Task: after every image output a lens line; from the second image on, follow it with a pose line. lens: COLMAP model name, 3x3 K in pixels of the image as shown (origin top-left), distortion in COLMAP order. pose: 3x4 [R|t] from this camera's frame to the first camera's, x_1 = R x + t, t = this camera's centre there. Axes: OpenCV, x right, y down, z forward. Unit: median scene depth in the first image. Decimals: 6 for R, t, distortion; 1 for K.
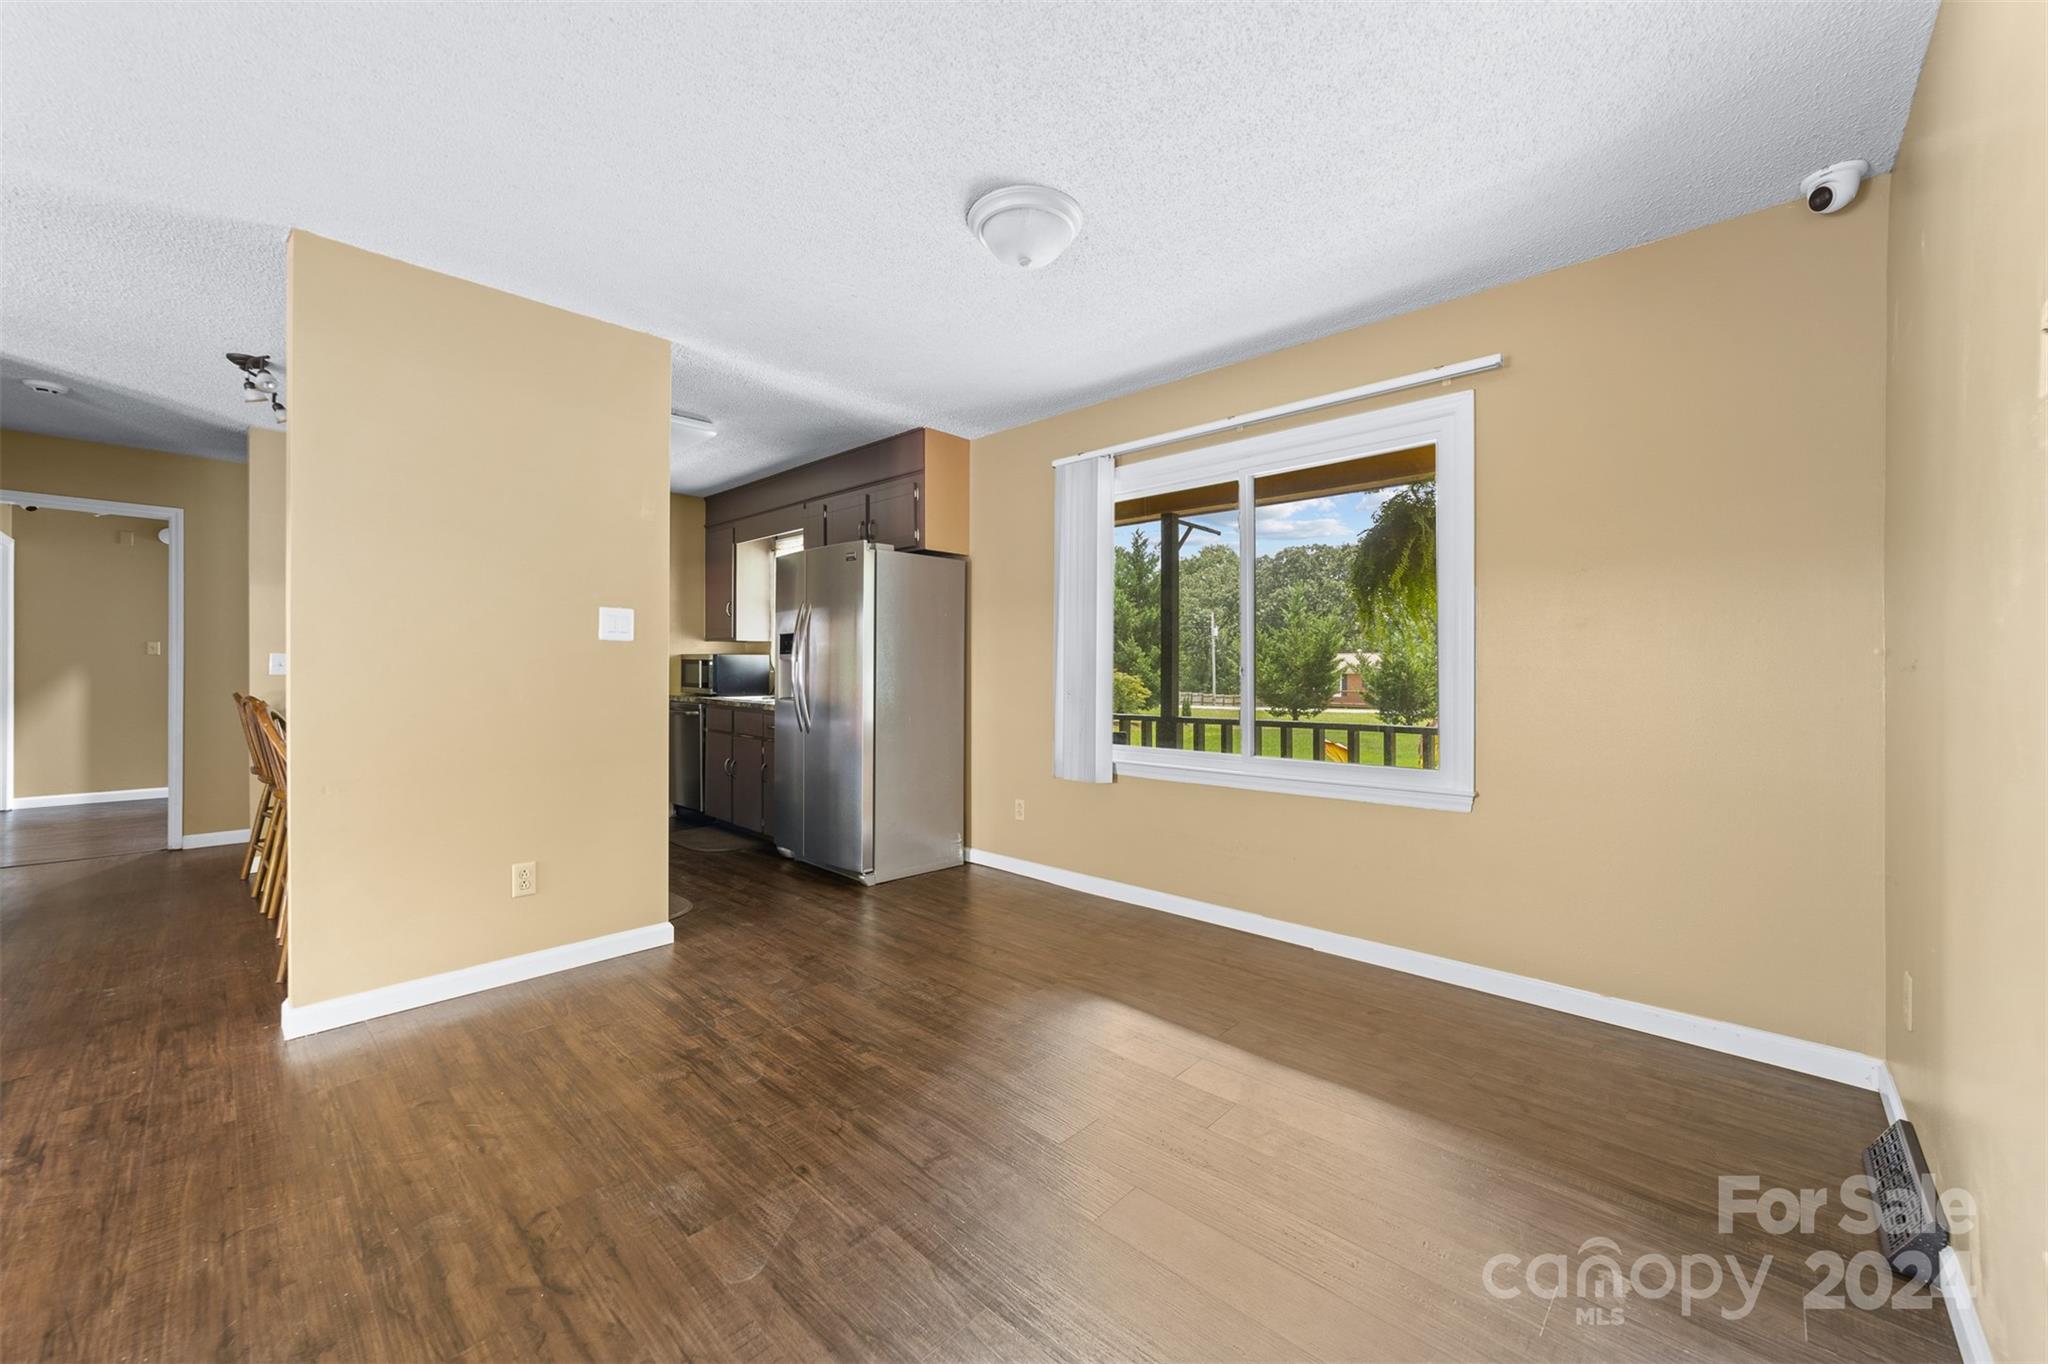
lens RADIAL K [[795.1, 0, 1003.8], [0, 795.1, 678.1], [0, 0, 1]] dist [-0.022742, 0.010867]
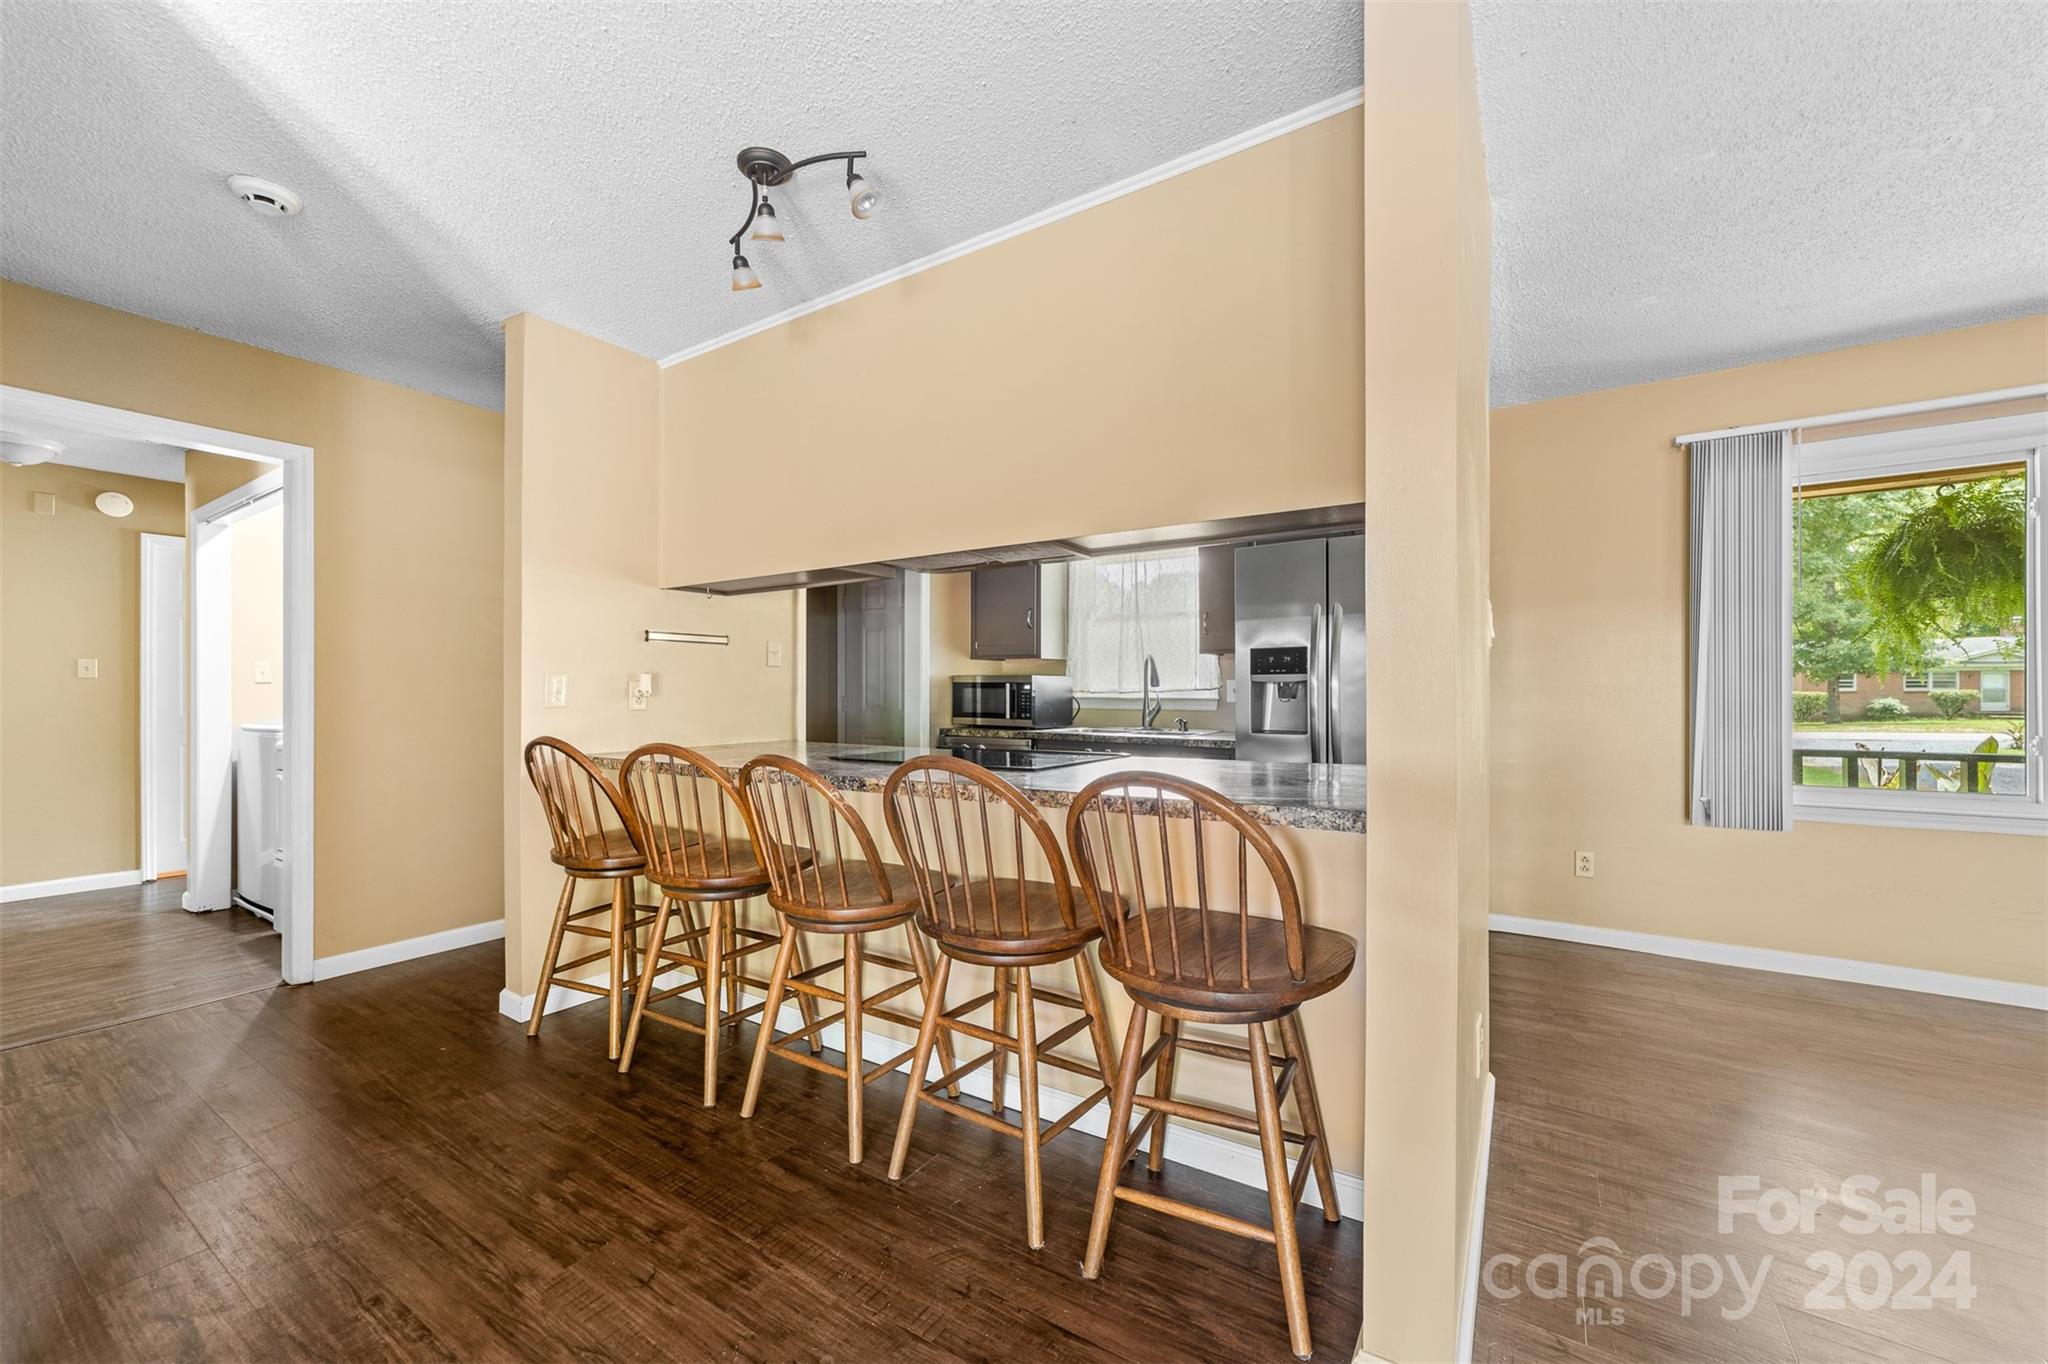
lens RADIAL K [[779.7, 0, 1023.9], [0, 779.7, 696.9], [0, 0, 1]] dist [0.007902, -0.000008]
pose [[0.983175, -0.005304, 0.182587, -0.479046], [0.007129, 0.999931, -0.009336, -0.001244], [-0.182525, 0.010480, 0.983145, 0.215504]]
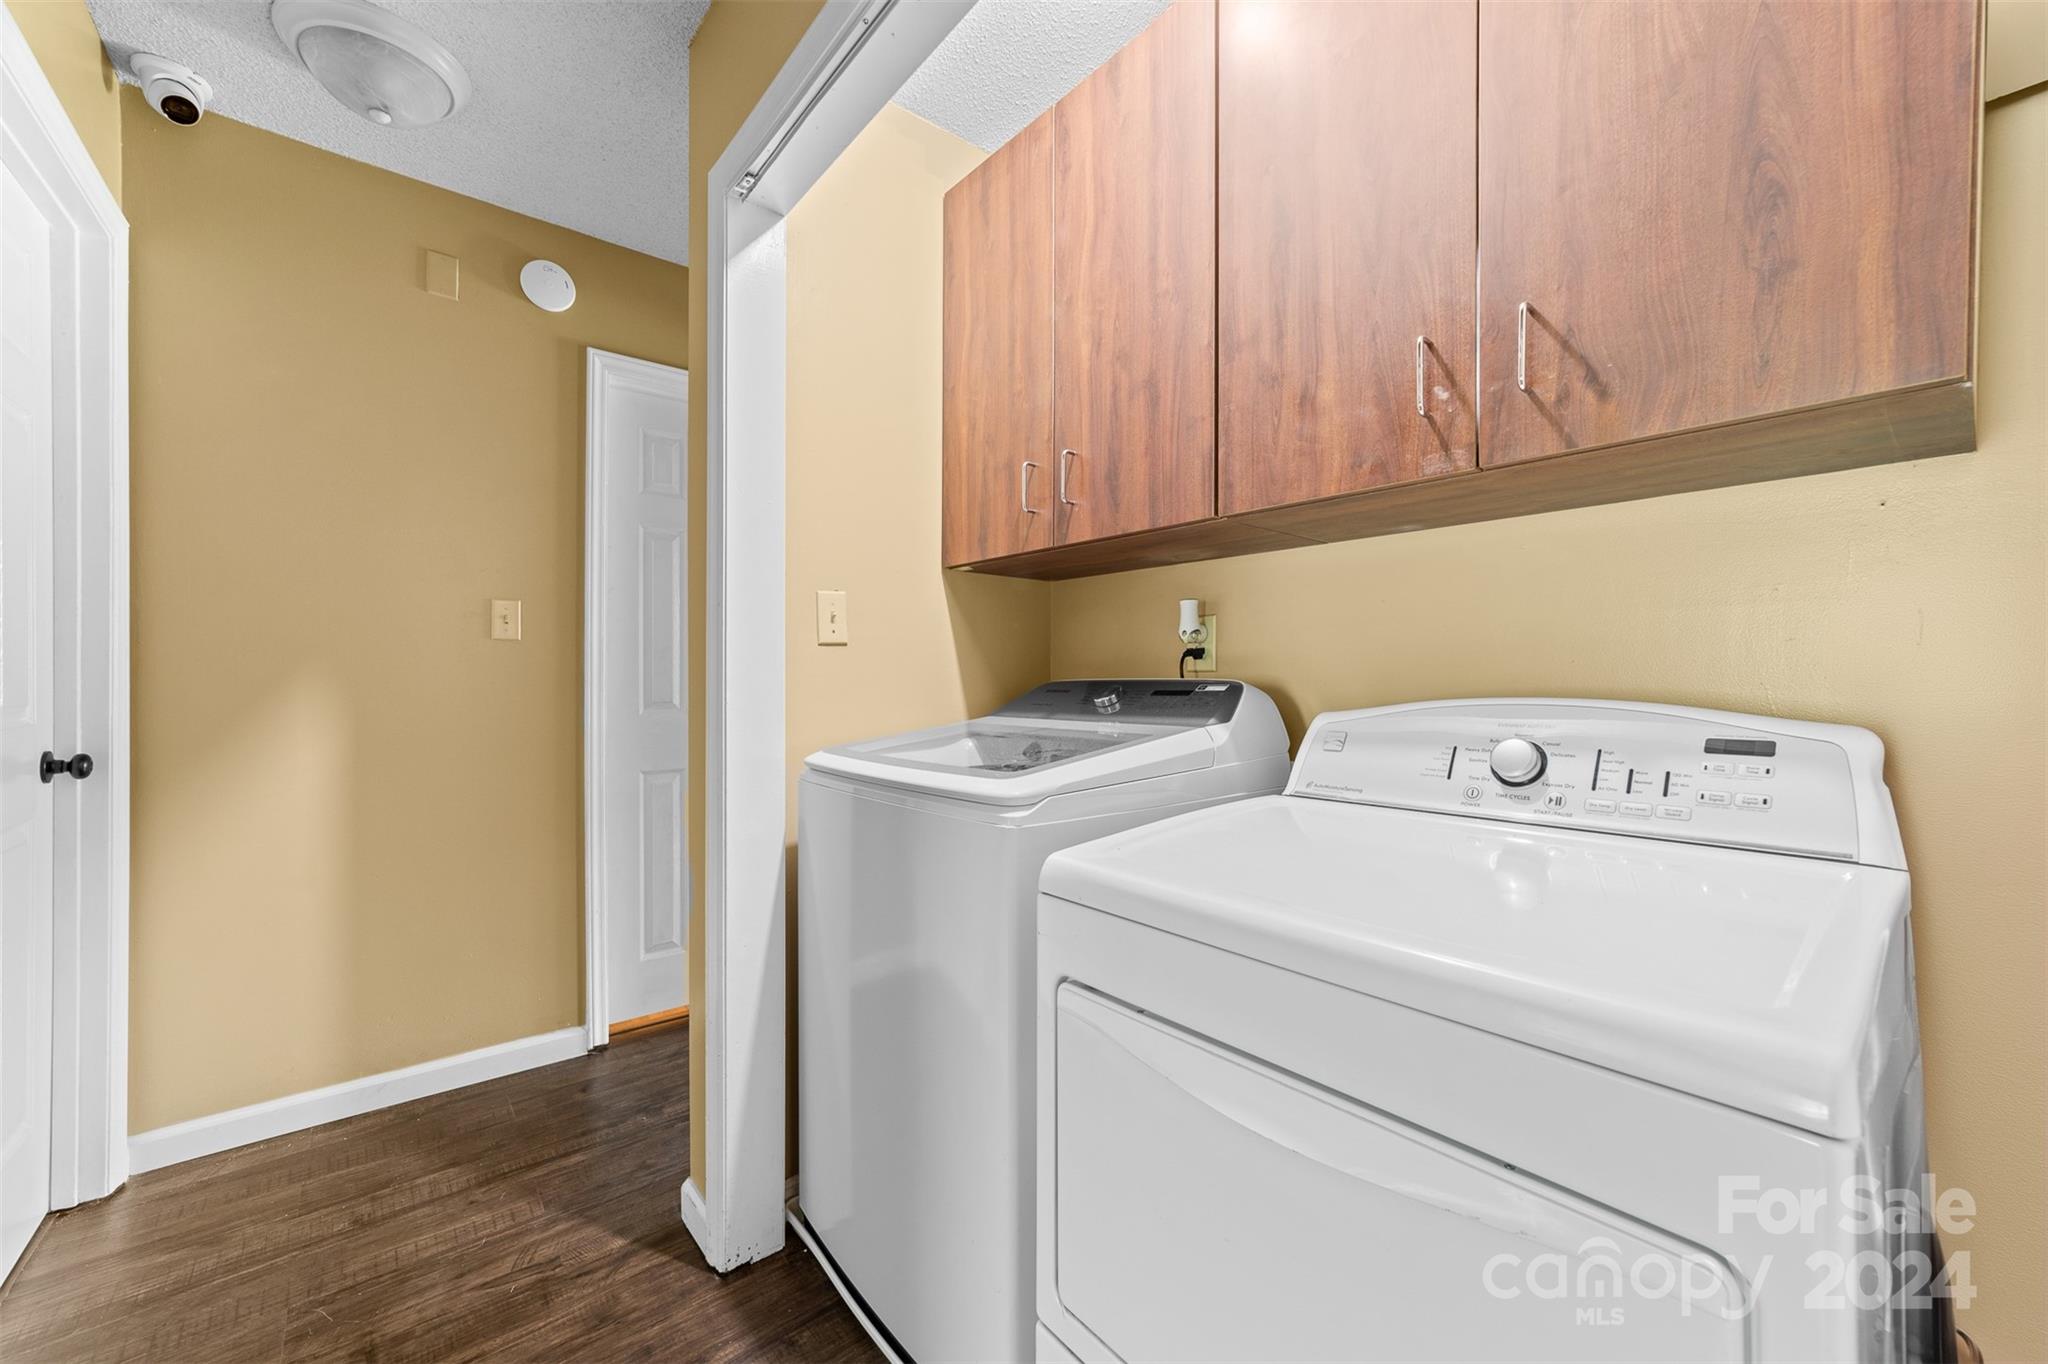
lens RADIAL K [[783.1, 0, 1015.4], [0, 783.1, 686.9], [0, 0, 1]] dist [-0.017863, 0.008516]
pose [[0.991080, 0.001855, -0.133252, -0.944888], [-0.002295, 0.999992, -0.003148, -0.009296], [0.133245, 0.003426, 0.991077, 0.801705]]
